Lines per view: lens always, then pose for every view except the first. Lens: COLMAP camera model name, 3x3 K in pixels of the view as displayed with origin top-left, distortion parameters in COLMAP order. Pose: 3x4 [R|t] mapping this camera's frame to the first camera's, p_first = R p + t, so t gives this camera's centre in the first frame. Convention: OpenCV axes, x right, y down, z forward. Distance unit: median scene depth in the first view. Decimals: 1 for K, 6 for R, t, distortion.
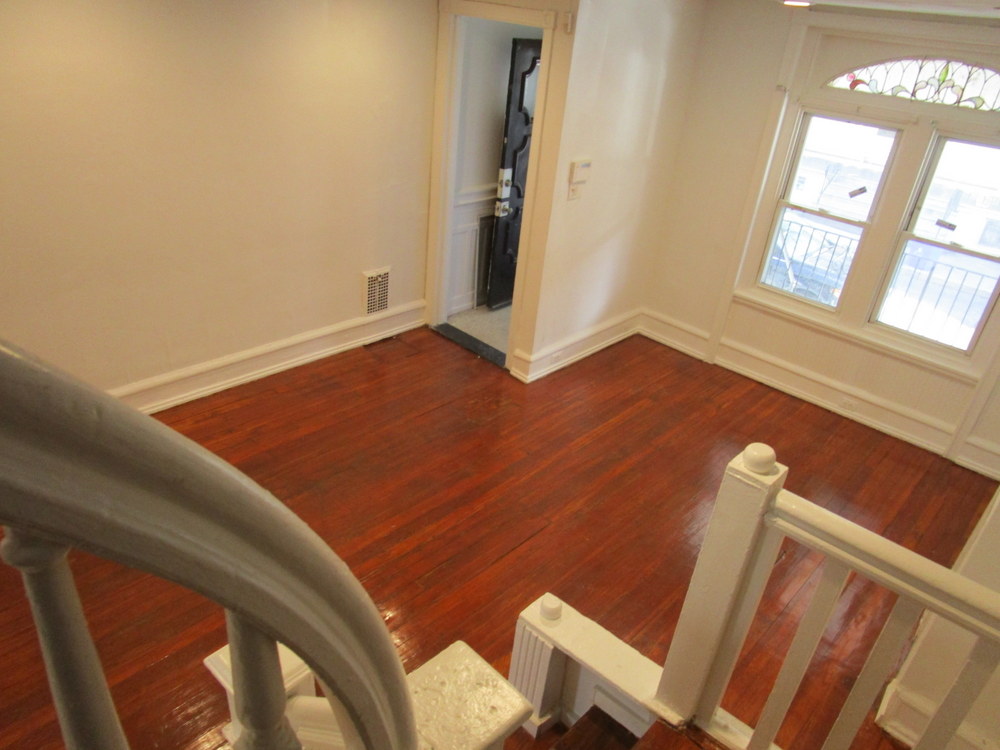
lens RADIAL K [[709.6, 0, 495.6], [0, 709.6, 377.4], [0, 0, 1]] dist [-0.030551, 0.012799]
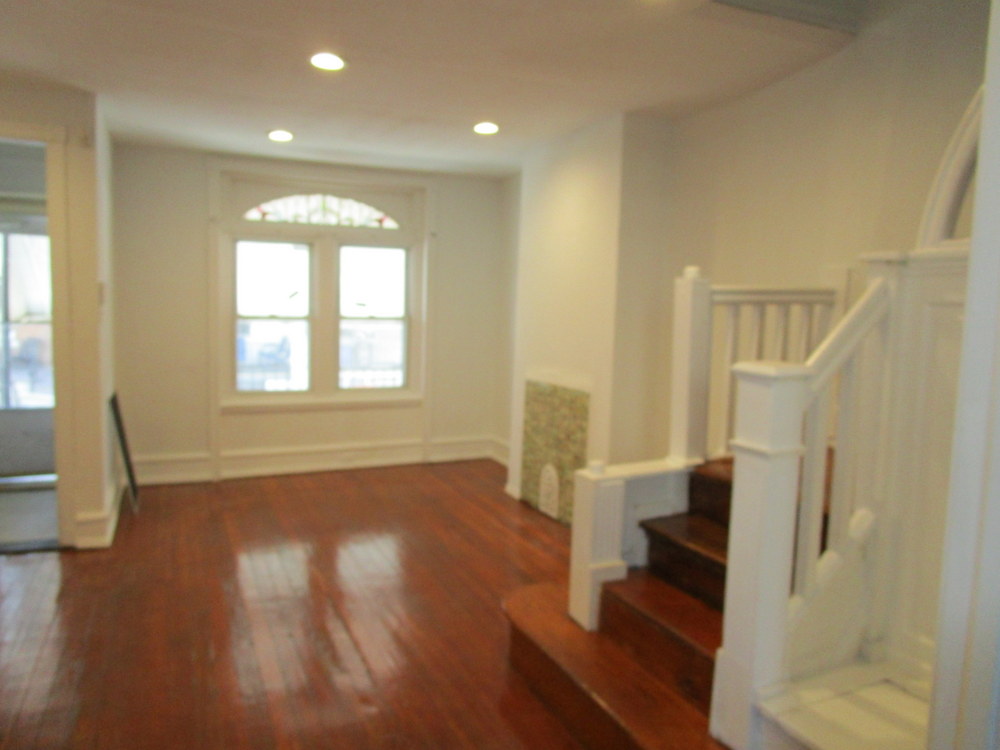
lens RADIAL K [[709.6, 0, 495.6], [0, 709.6, 377.4], [0, 0, 1]] dist [-0.030551, 0.012799]
pose [[0.388727, -0.178214, 0.903953, -0.539559], [0.446959, 0.894414, -0.015872, 0.052433], [-0.805680, 0.410200, 0.427337, 0.240737]]
